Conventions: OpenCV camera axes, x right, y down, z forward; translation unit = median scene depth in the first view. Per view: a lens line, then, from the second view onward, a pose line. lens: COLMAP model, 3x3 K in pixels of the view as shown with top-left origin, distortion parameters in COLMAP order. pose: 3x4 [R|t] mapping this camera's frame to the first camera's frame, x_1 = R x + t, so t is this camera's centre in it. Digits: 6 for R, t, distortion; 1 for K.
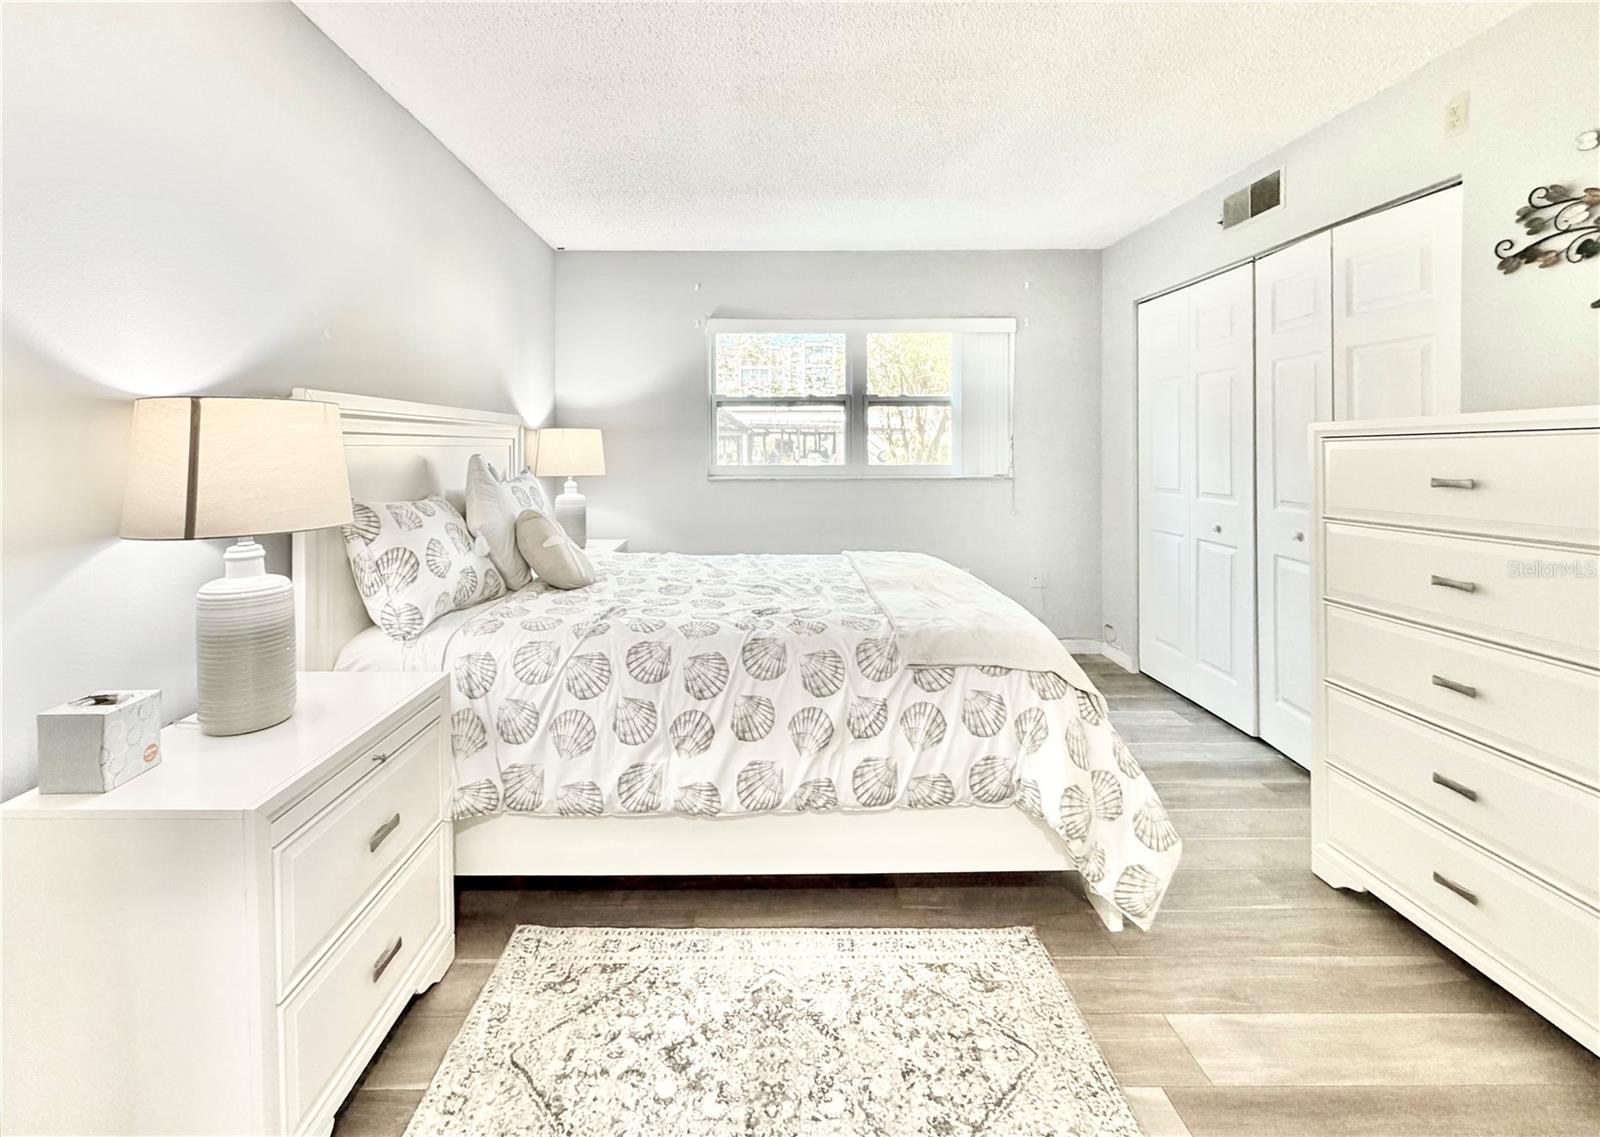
lens RADIAL K [[678.7, 0, 806.0], [0, 678.7, 450.9], [0, 0, 1]] dist [-0.000673, 0.000297]
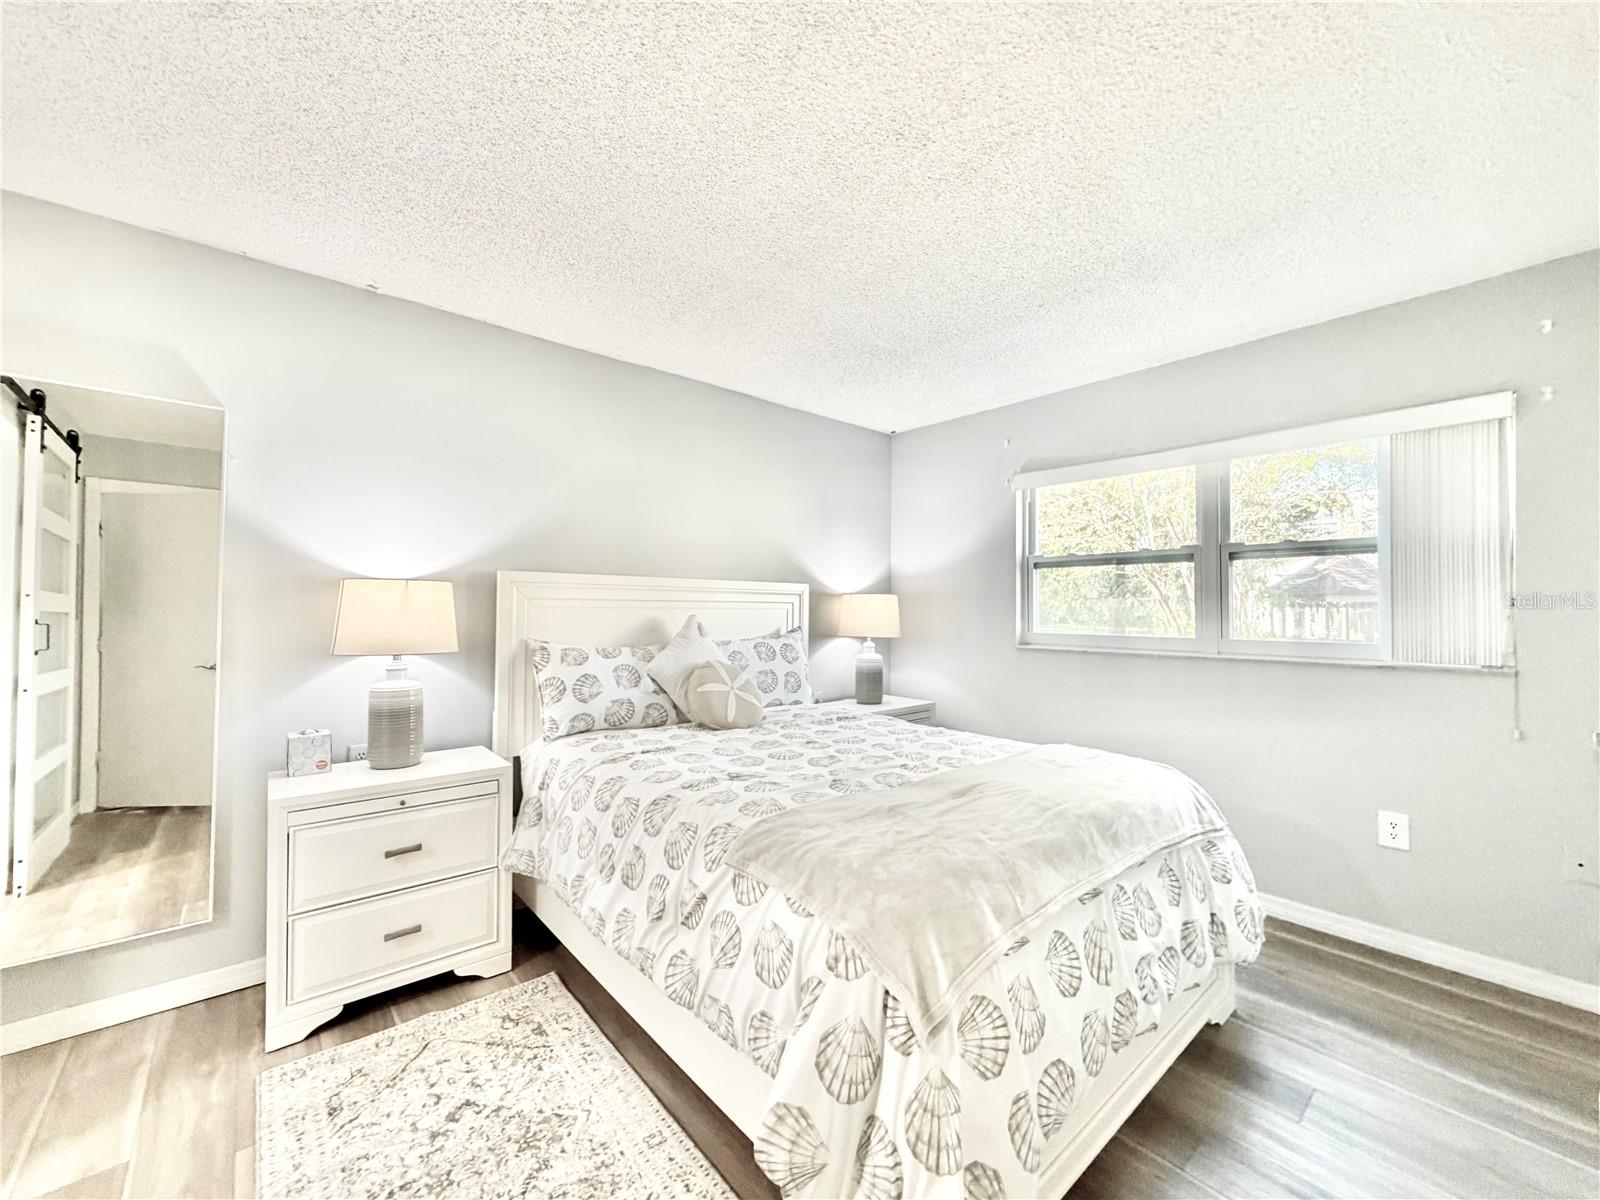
lens RADIAL K [[641.3, 0, 800.2], [0, 641.3, 594.6], [0, 0, 1]] dist [0.002507, -0.000059]
pose [[0.651598, -0.009110, -0.758510, 0.847262], [-0.014862, 0.999583, -0.024773, -0.009262], [0.758419, 0.027415, 0.651191, 0.533732]]
